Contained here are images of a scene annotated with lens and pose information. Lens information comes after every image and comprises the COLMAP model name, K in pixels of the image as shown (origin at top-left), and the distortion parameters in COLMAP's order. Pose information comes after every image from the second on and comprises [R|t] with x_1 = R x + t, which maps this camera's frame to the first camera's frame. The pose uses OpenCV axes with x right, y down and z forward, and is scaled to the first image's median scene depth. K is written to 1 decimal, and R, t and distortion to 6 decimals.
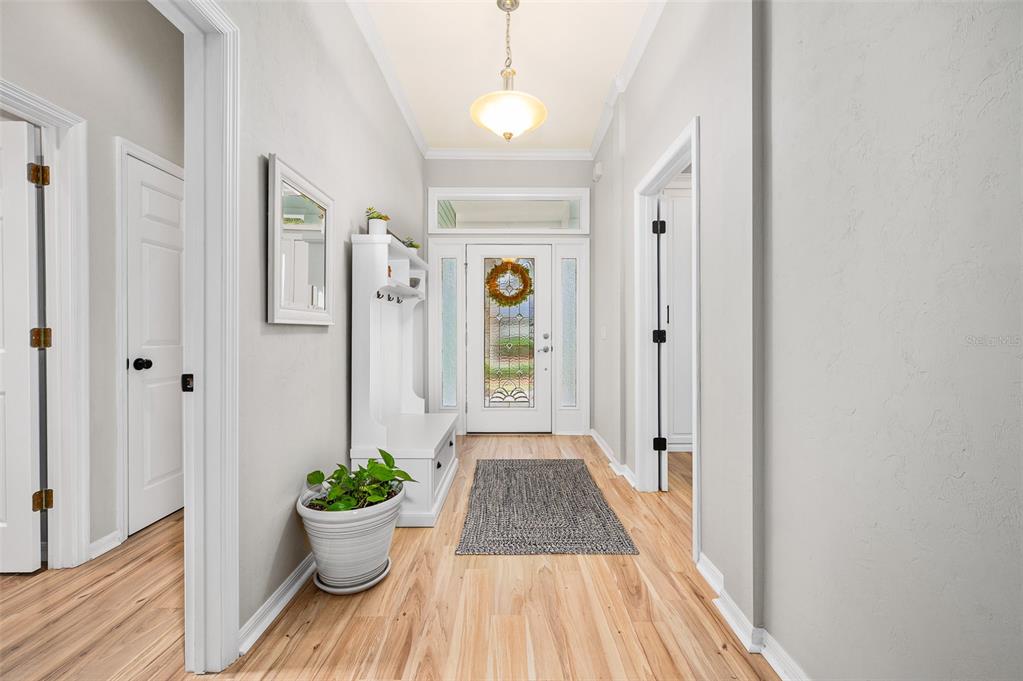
lens RADIAL K [[400.8, 0, 510.8], [0, 400.8, 337.5], [0, 0, 1]] dist [-0.000447, 0.000264]
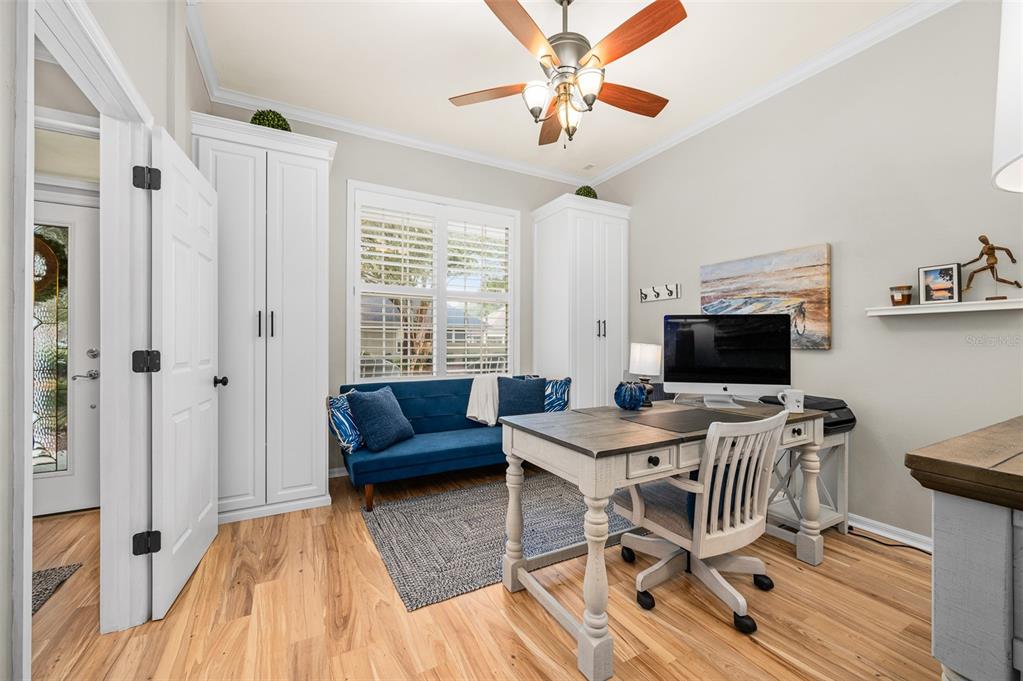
lens RADIAL K [[400.8, 0, 511.6], [0, 400.8, 343.3], [0, 0, 1]] dist [-0.000447, 0.000264]
pose [[0.877959, -0.000263, 0.478736, 0.487196], [0.001549, 0.999996, -0.002291, -0.023522], [-0.478733, 0.002753, 0.877956, 0.190735]]
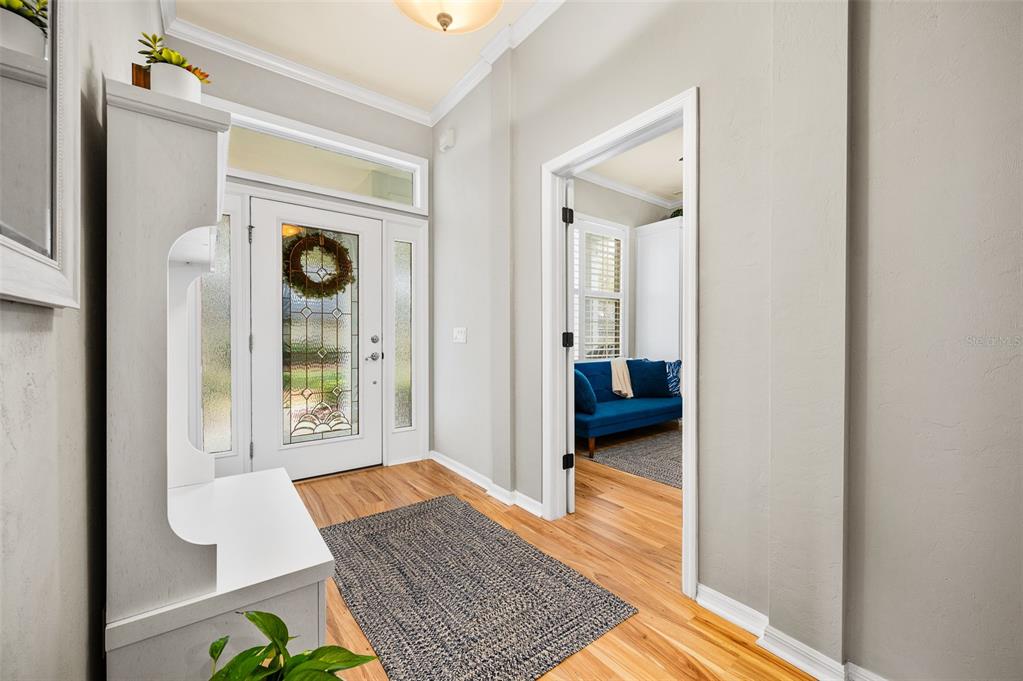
lens RADIAL K [[400.8, 0, 511.7], [0, 400.8, 343.2], [0, 0, 1]] dist [-0.000447, 0.000264]
pose [[0.798531, -0.006433, 0.601920, -0.224492], [0.002793, 0.999972, 0.006983, -0.000842], [-0.601948, -0.003895, 0.798526, 0.320092]]
